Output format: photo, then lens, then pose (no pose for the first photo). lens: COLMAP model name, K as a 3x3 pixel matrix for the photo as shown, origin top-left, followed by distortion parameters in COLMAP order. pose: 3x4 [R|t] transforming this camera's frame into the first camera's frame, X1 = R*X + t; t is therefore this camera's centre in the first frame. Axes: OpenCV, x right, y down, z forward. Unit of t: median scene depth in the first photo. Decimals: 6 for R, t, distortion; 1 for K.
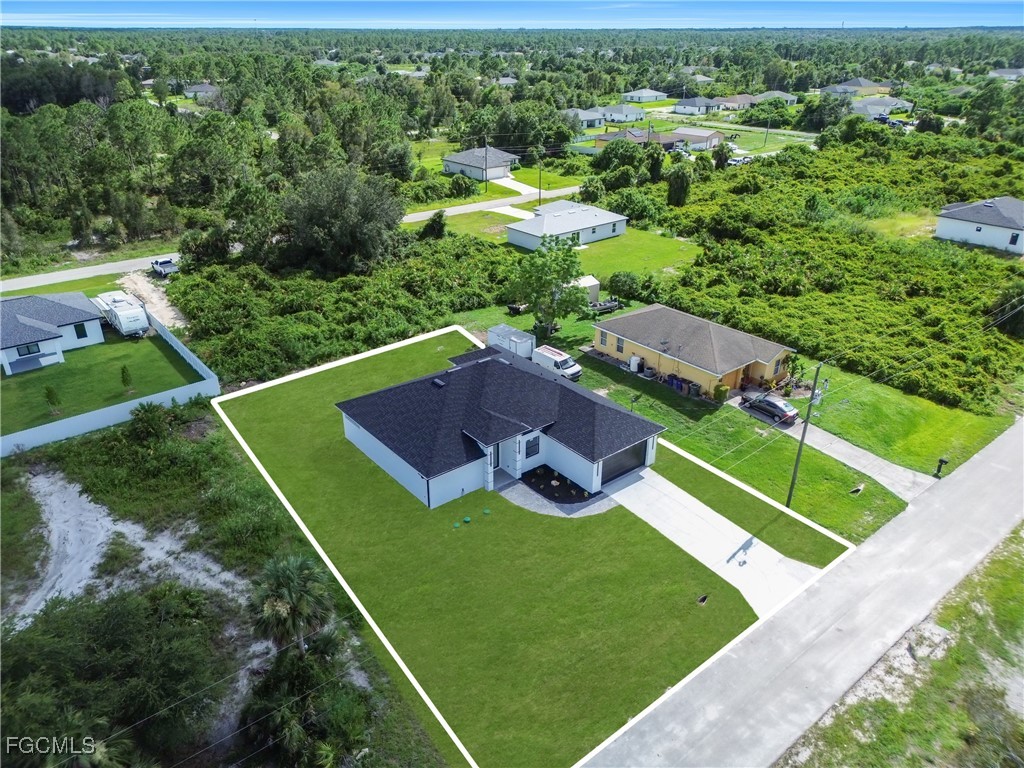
lens RADIAL K [[719.1, 0, 510.4], [0, 719.1, 383.2], [0, 0, 1]] dist [0.057197, -0.057553]
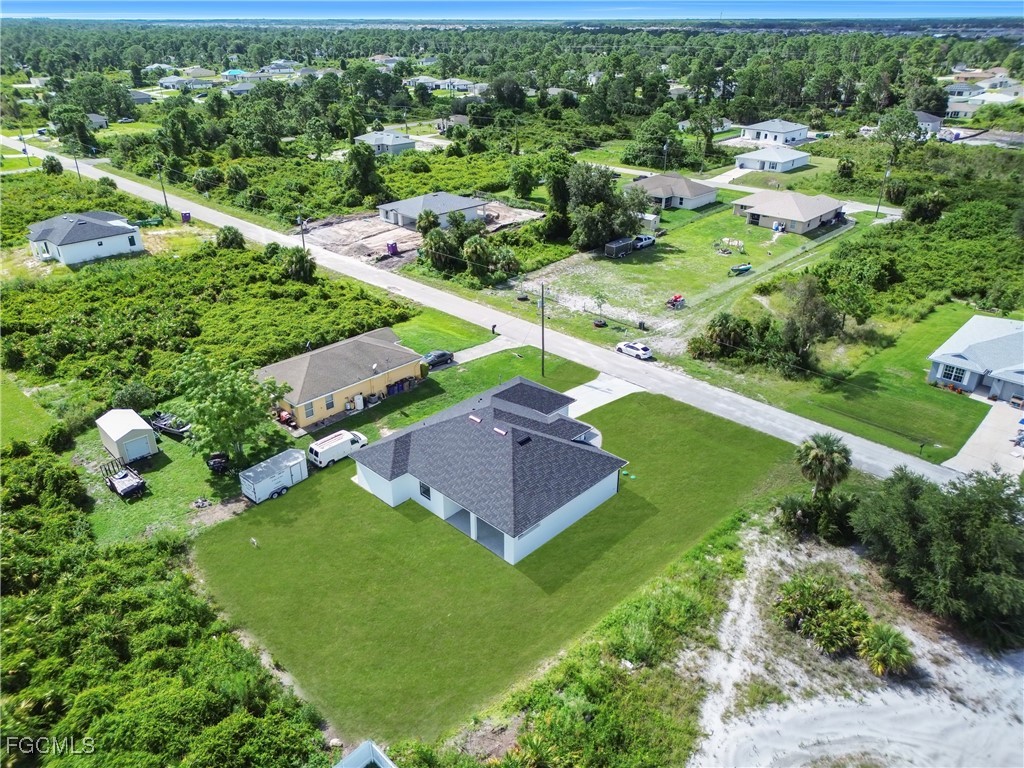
lens RADIAL K [[719.1, 0, 510.4], [0, 719.1, 383.2], [0, 0, 1]] dist [0.057197, -0.057553]
pose [[-0.122385, -0.445219, 0.887019, -0.748962], [0.436735, 0.778396, 0.450956, -0.412333], [-0.891226, 0.442582, 0.099179, 0.660538]]
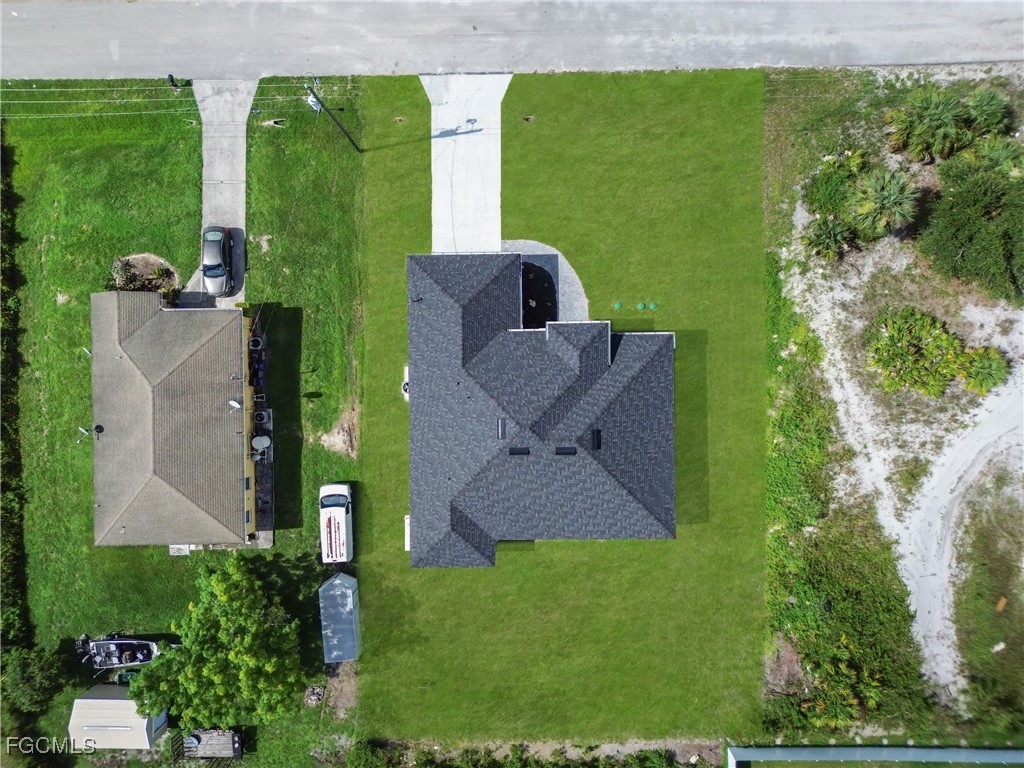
lens RADIAL K [[719.1, 0, 510.4], [0, 719.1, 383.2], [0, 0, 1]] dist [0.057197, -0.057553]
pose [[-0.787102, -0.616718, 0.011383, 0.005923], [0.282967, -0.344624, 0.895078, -0.561962], [-0.548088, 0.707738, 0.445765, 0.481476]]
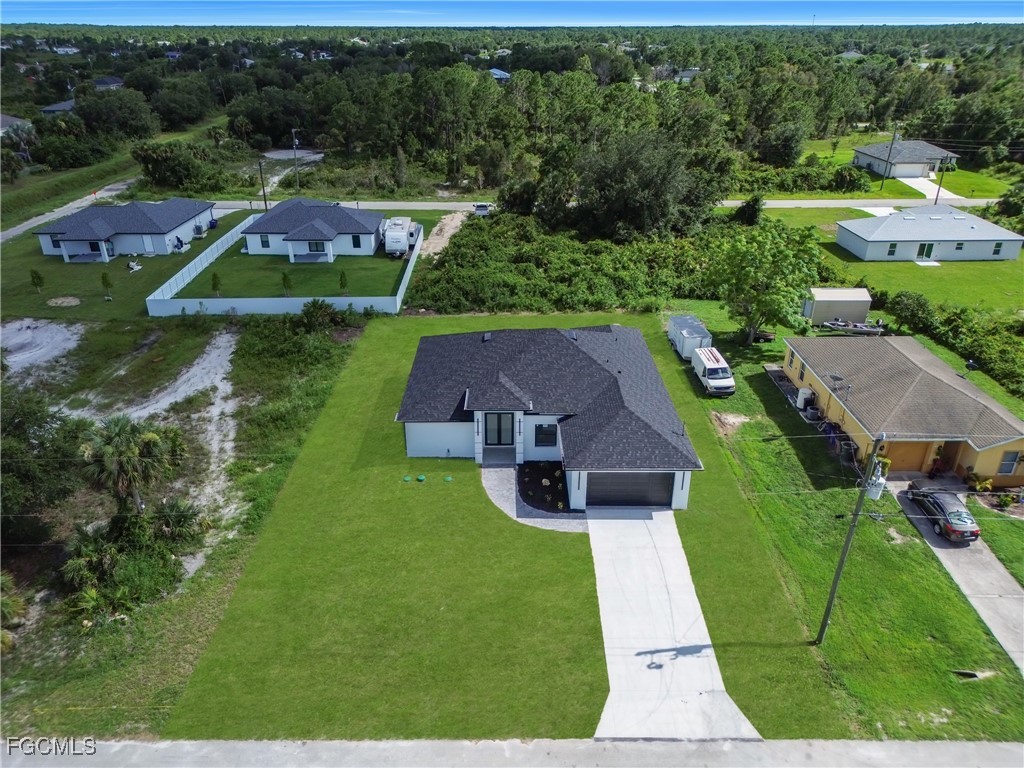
lens RADIAL K [[719.1, 0, 510.4], [0, 719.1, 383.2], [0, 0, 1]] dist [0.057197, -0.057553]
pose [[0.781885, 0.274011, -0.559977, 0.338508], [-0.272838, 0.958042, 0.087836, -0.024003], [0.560550, 0.084105, 0.823839, 0.204413]]
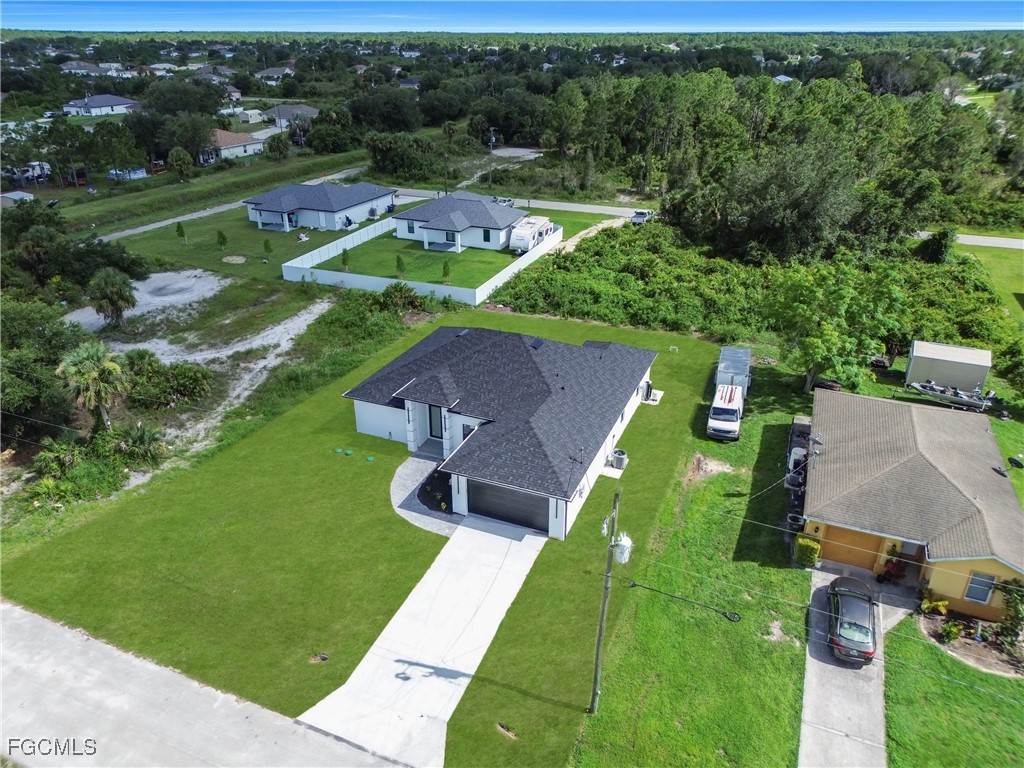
lens RADIAL K [[719.1, 0, 510.4], [0, 719.1, 383.2], [0, 0, 1]] dist [0.057197, -0.057553]
pose [[0.474433, 0.382620, -0.792789, 0.515990], [-0.386495, 0.899691, 0.202921, -0.115149], [0.790907, 0.210137, 0.574724, 0.401287]]
